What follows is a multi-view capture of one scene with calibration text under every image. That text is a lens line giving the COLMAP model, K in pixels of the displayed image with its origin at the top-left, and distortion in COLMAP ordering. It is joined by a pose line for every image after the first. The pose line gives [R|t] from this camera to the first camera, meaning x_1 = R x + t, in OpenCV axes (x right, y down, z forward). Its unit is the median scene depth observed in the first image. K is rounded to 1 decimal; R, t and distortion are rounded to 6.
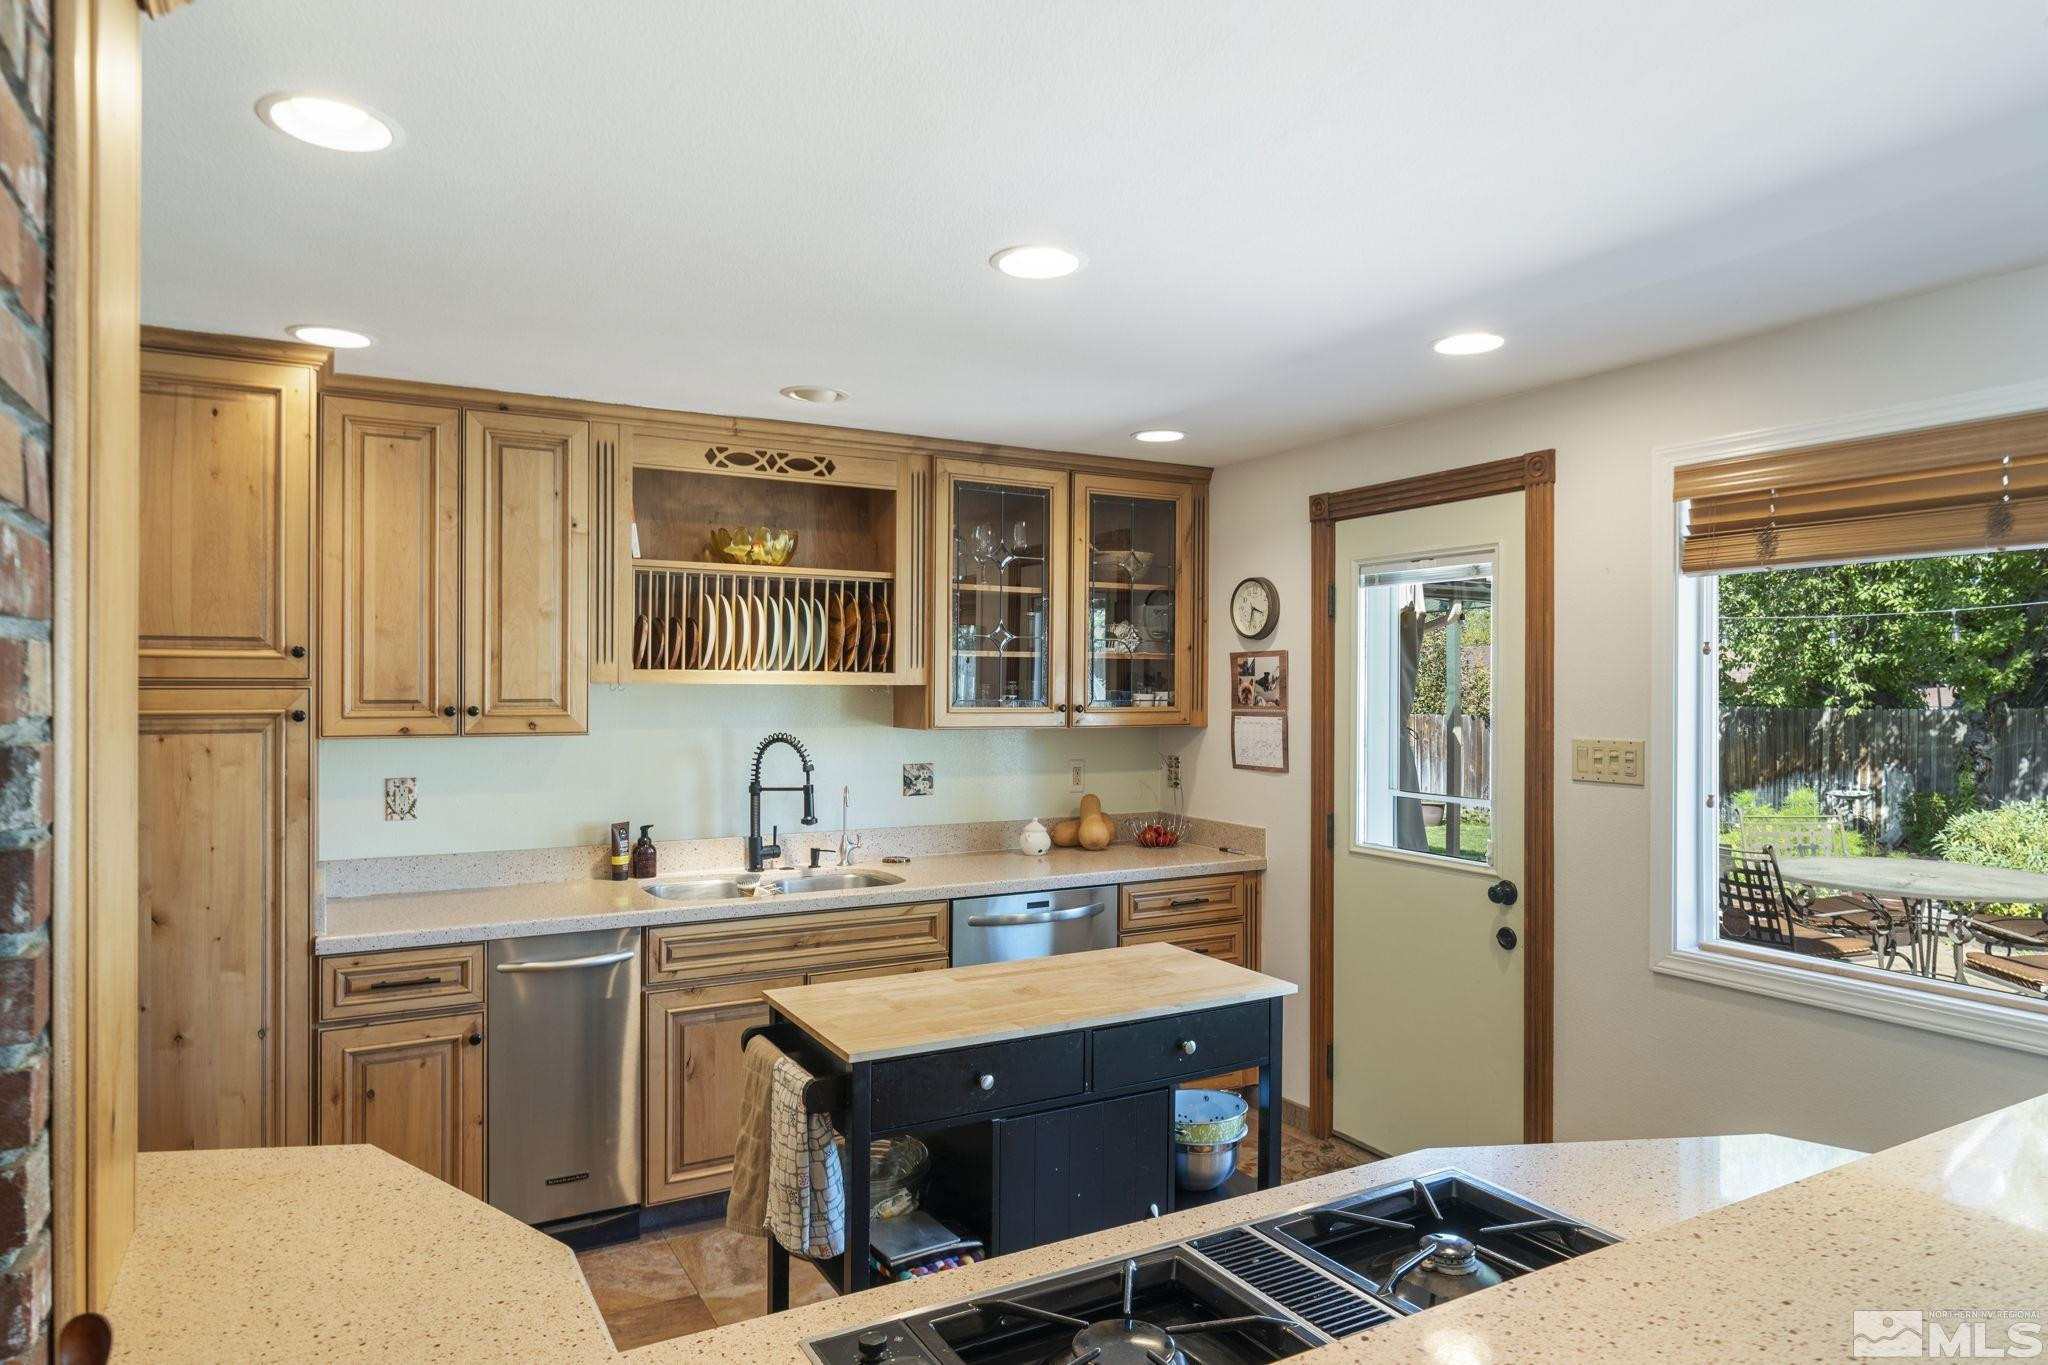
lens RADIAL K [[1240.1, 0, 1027.2], [0, 1240.1, 682.3], [0, 0, 1]] dist [-0.002479, -0.000227]
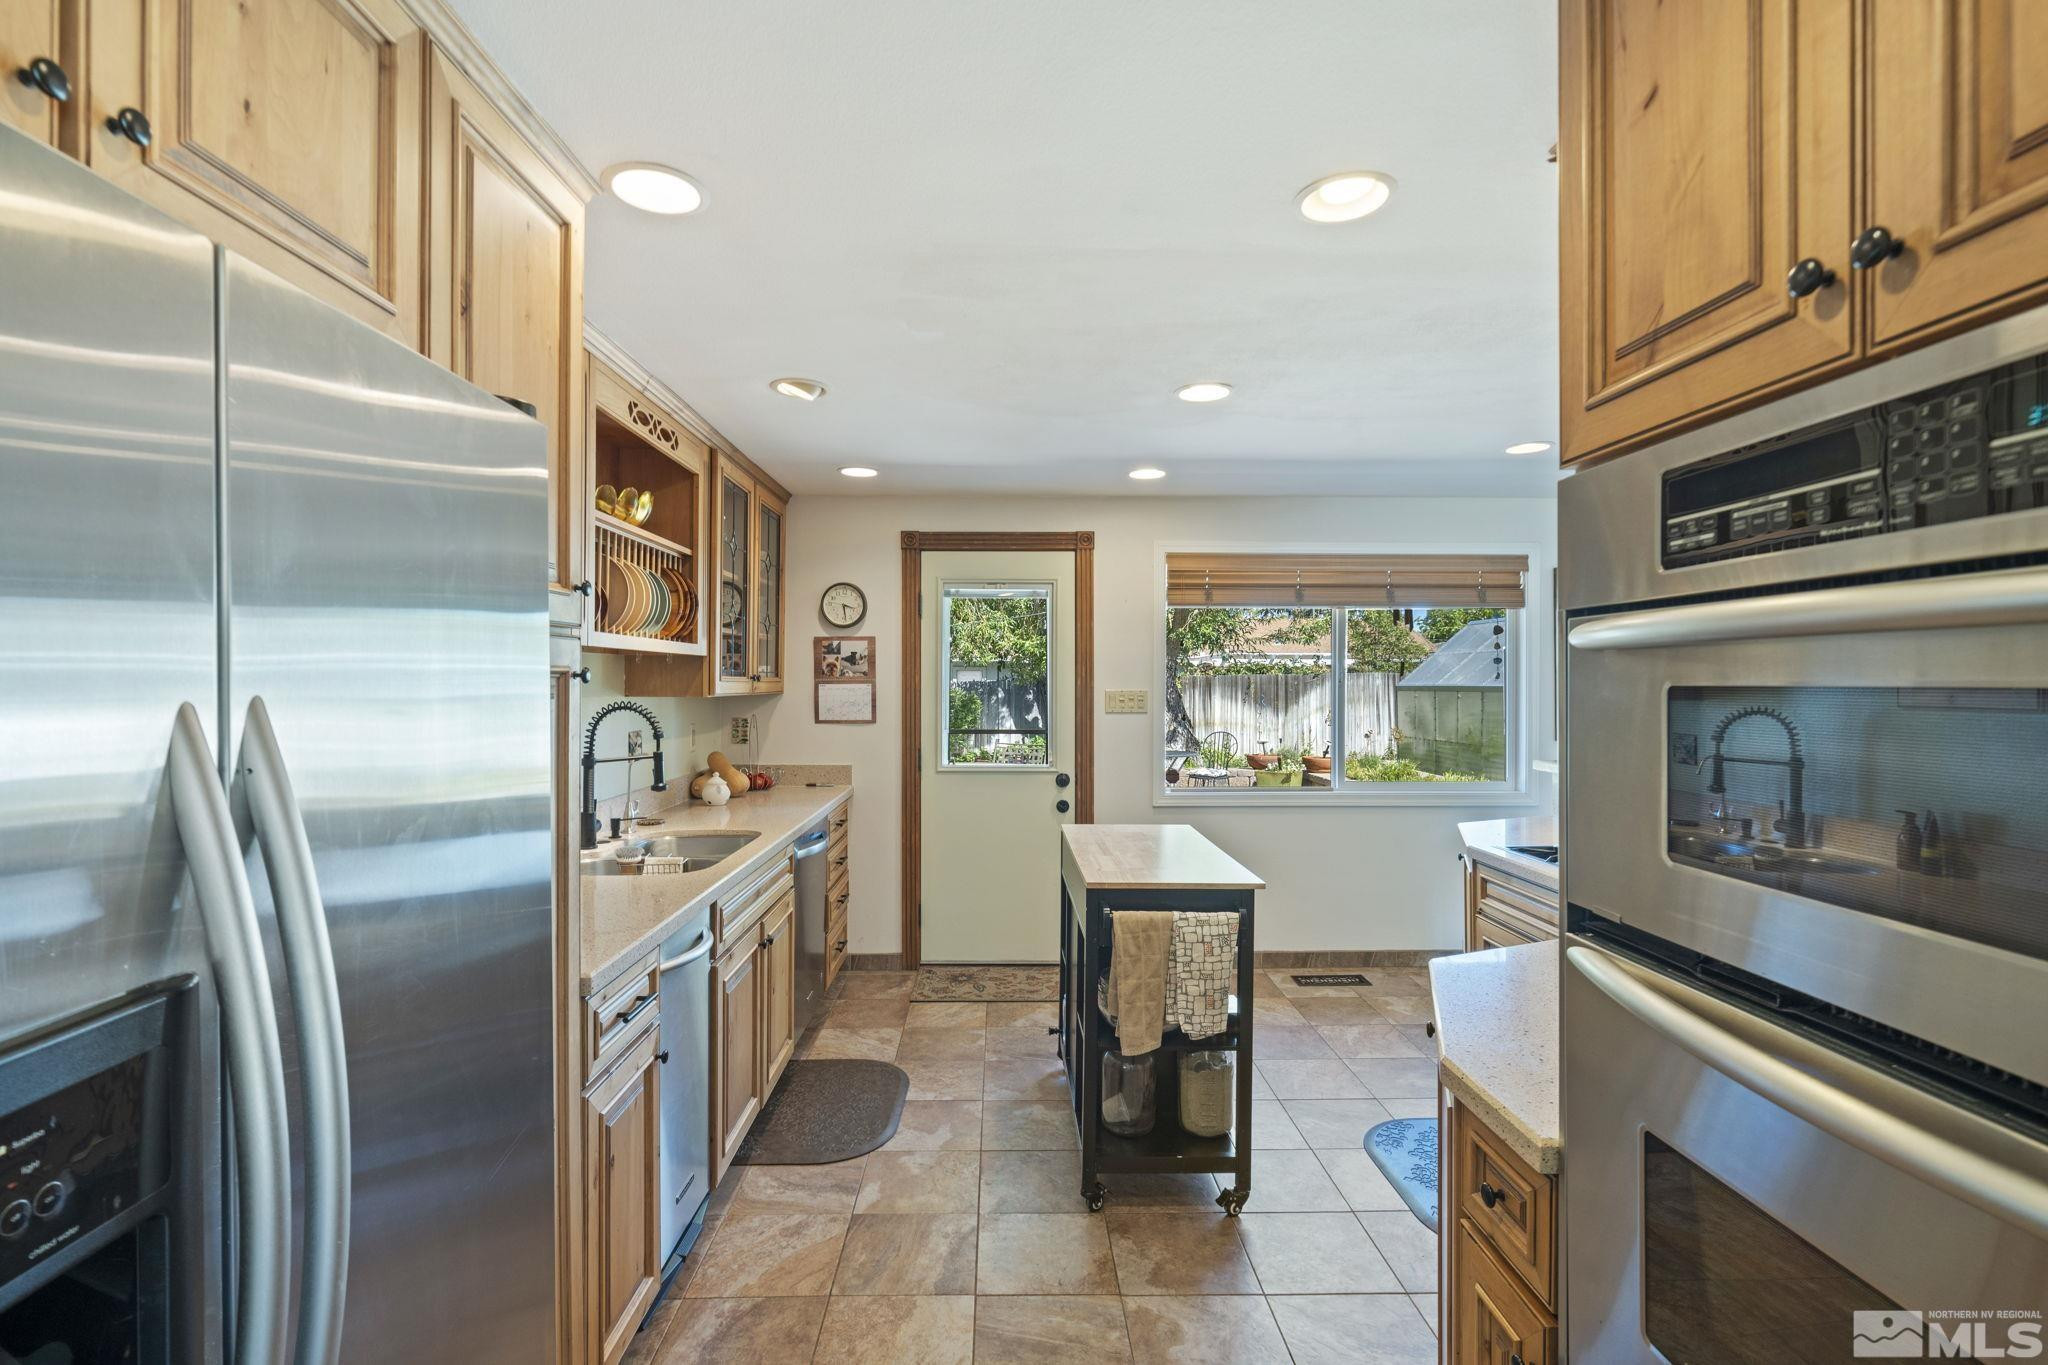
lens RADIAL K [[936.7, 0, 1024.4], [0, 936.7, 674.1], [0, 0, 1]] dist [-0.001917, -0.000370]
pose [[0.468387, 0.002407, 0.883520, -0.706337], [-0.002345, 0.999996, -0.001481, 0.019571], [-0.883520, -0.001378, 0.468390, 0.376260]]
